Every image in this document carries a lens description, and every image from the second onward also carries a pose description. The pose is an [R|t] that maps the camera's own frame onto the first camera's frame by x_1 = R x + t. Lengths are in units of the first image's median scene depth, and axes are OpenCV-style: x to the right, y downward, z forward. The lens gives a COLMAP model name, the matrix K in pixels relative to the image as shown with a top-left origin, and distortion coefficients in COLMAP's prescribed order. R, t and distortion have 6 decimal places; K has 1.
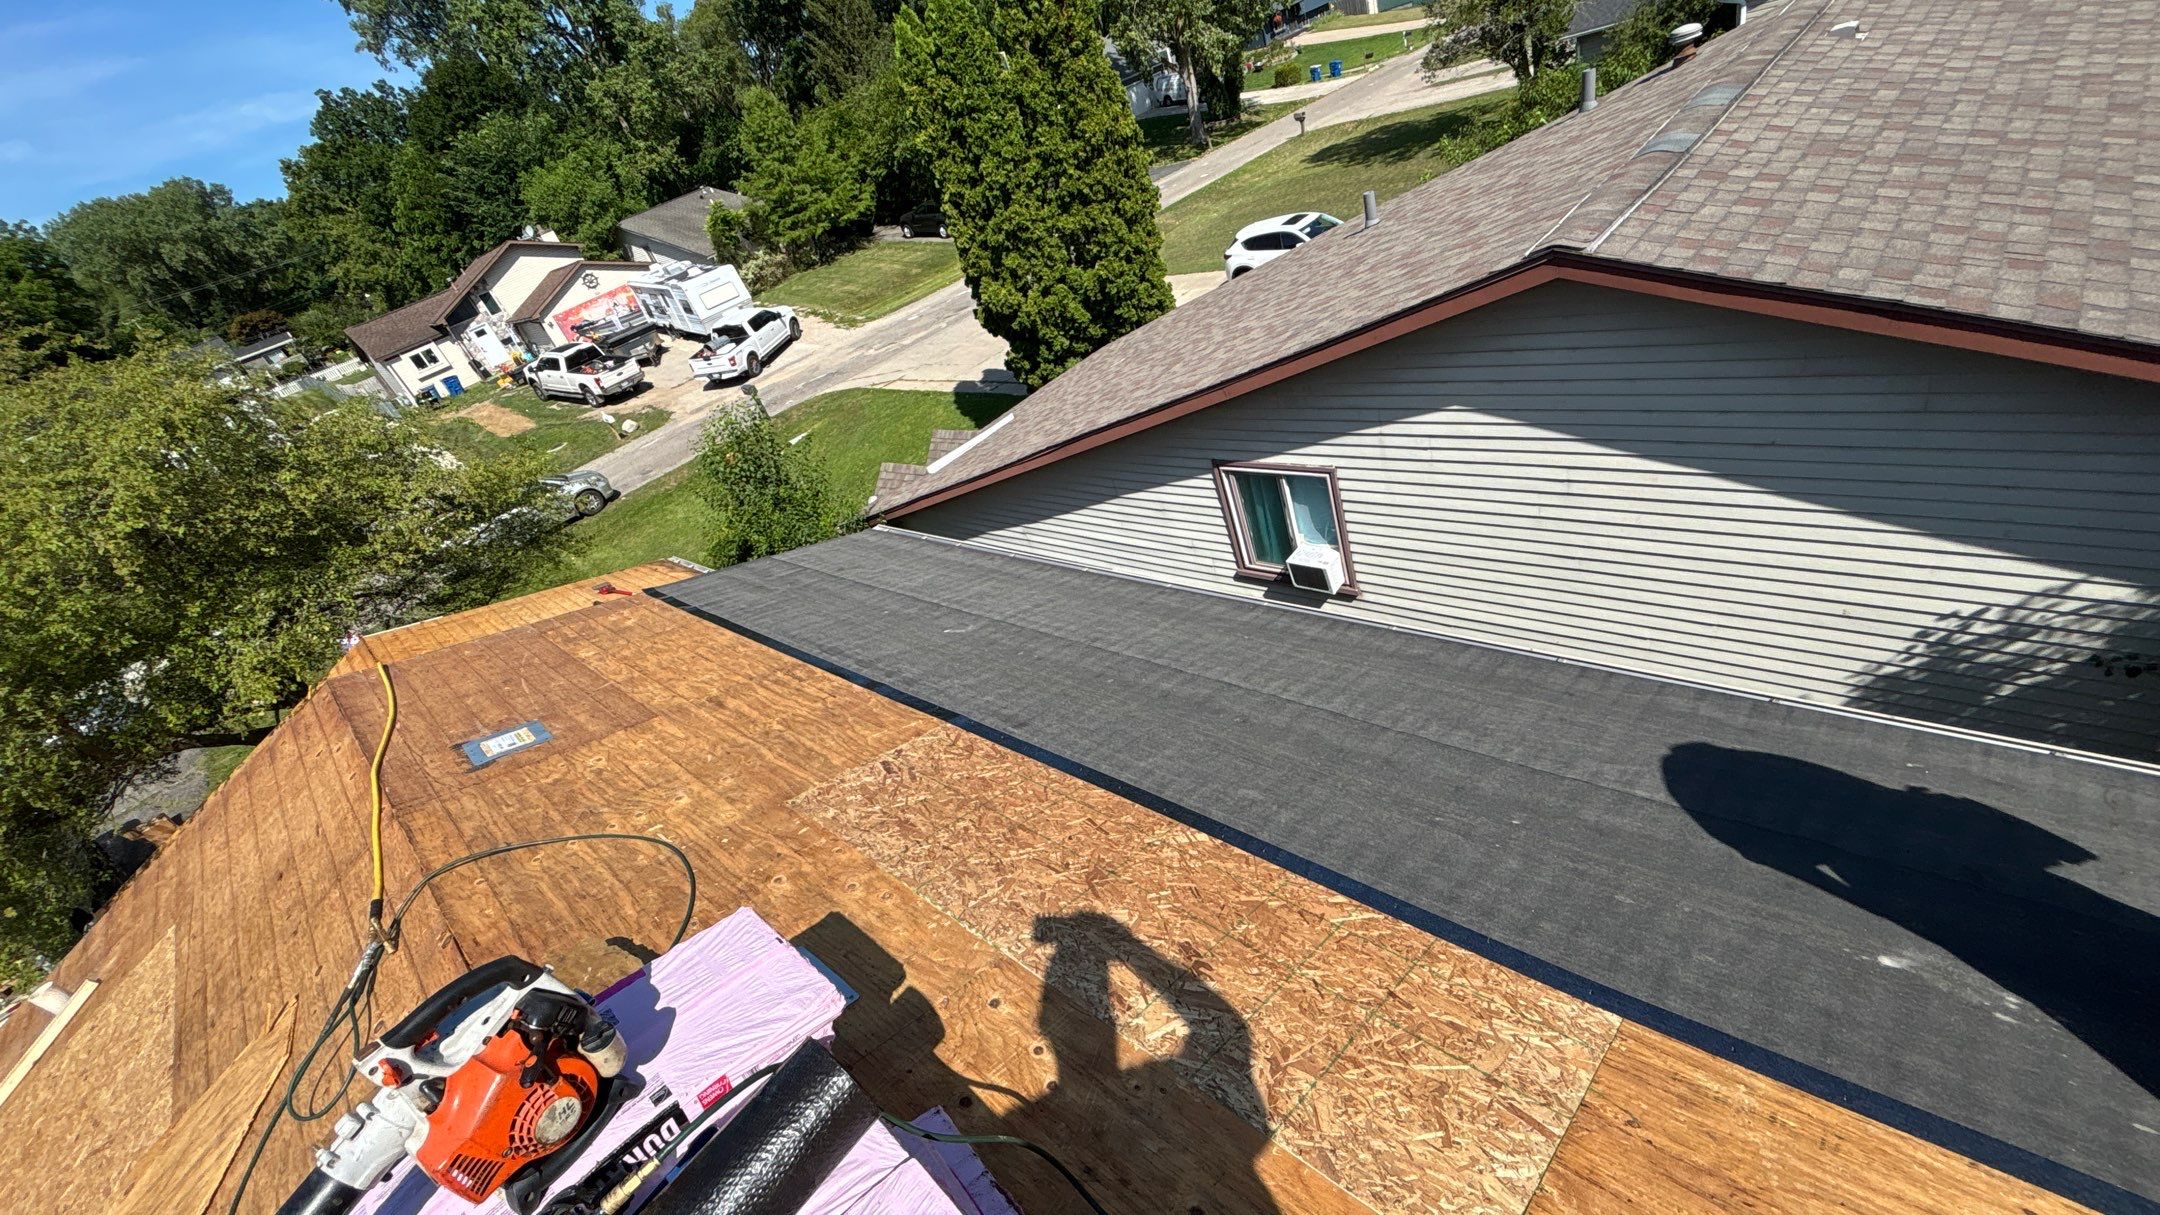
lens RADIAL K [[876.0, 0, 1083.0], [0, 876.0, 602.4], [0, 0, 1]] dist [-0.002039, 0.001770]
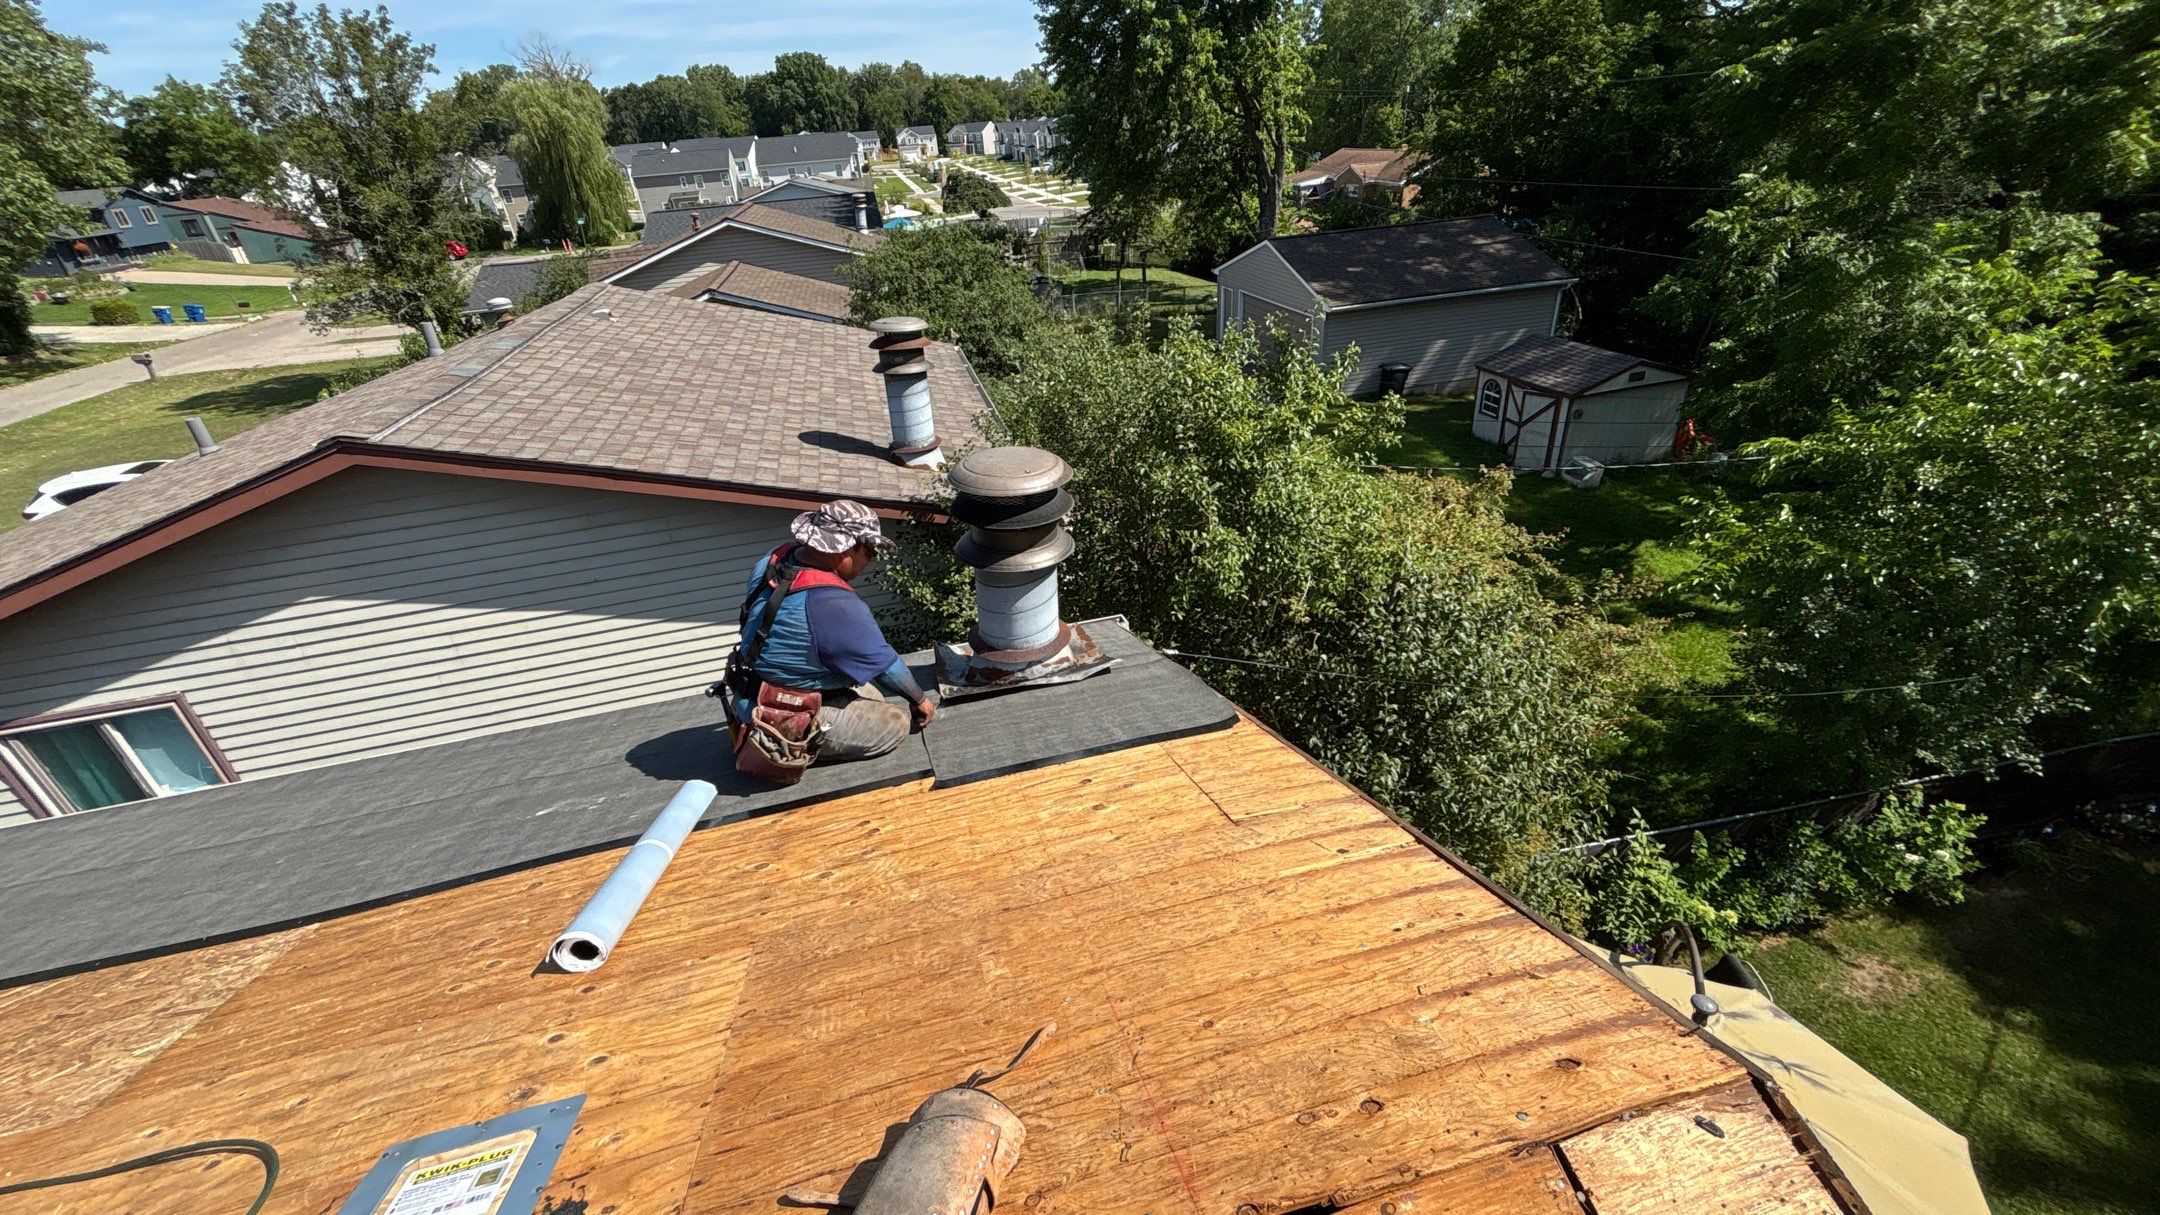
lens RADIAL K [[876.0, 0, 1071.7], [0, 876.0, 605.3], [0, 0, 1]] dist [-0.002039, 0.001770]
pose [[0.537637, -0.140824, 0.831333, 0.063896], [0.354699, 0.932245, -0.071472, 0.166899], [-0.764941, 0.333299, 0.551160, -0.213613]]
